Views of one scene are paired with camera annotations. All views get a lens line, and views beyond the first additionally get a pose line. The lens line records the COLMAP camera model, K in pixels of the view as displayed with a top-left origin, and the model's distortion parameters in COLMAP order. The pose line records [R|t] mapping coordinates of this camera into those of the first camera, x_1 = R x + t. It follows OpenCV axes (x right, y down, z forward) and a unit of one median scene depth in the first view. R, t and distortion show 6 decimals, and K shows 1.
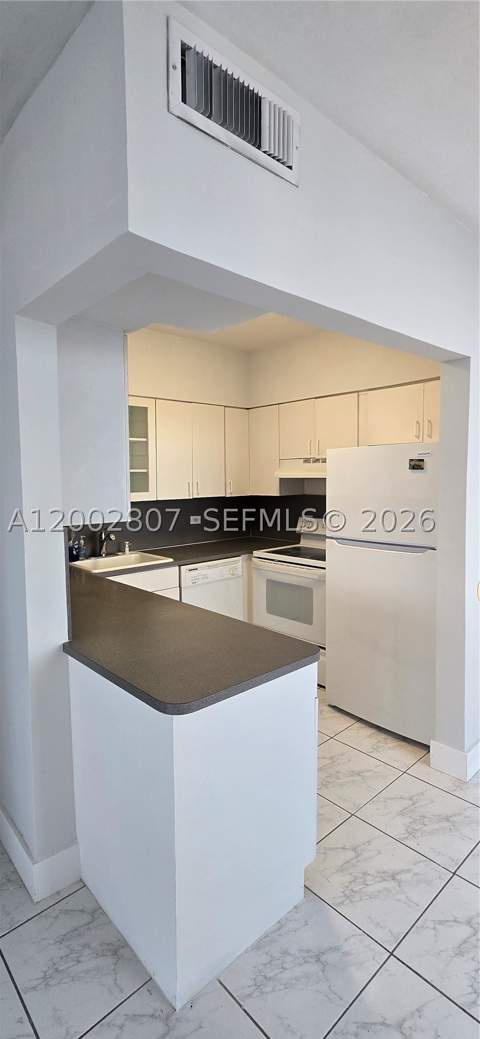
lens RADIAL K [[505.5, 0, 213.3], [0, 505.5, 519.7], [0, 0, 1]] dist [-0.005396, 0.004477]
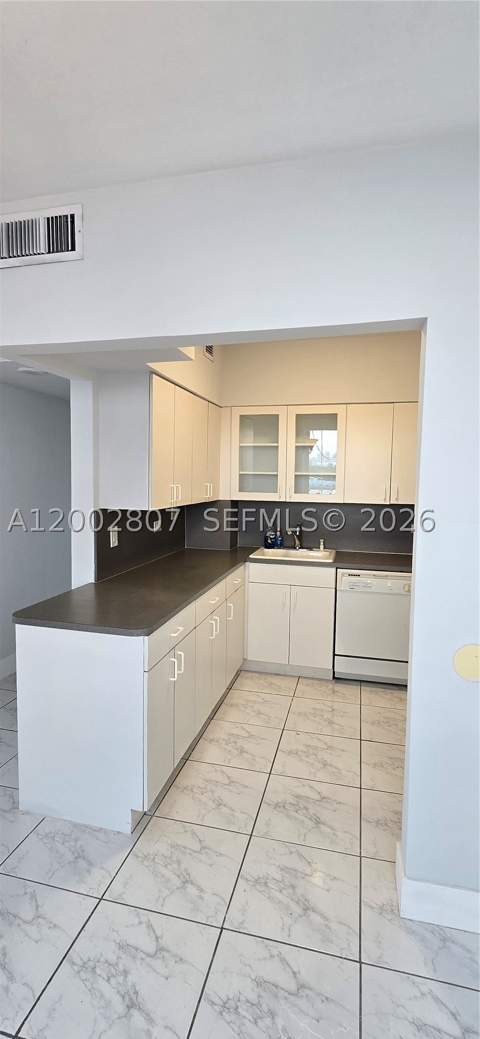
lens RADIAL K [[505.5, 0, 252.1], [0, 505.5, 522.2], [0, 0, 1]] dist [-0.005396, 0.004477]
pose [[0.538062, 0.088453, -0.838252, 0.808278], [-0.086062, 0.995047, 0.049757, -0.043188], [0.838500, 0.045370, 0.543009, 0.356845]]
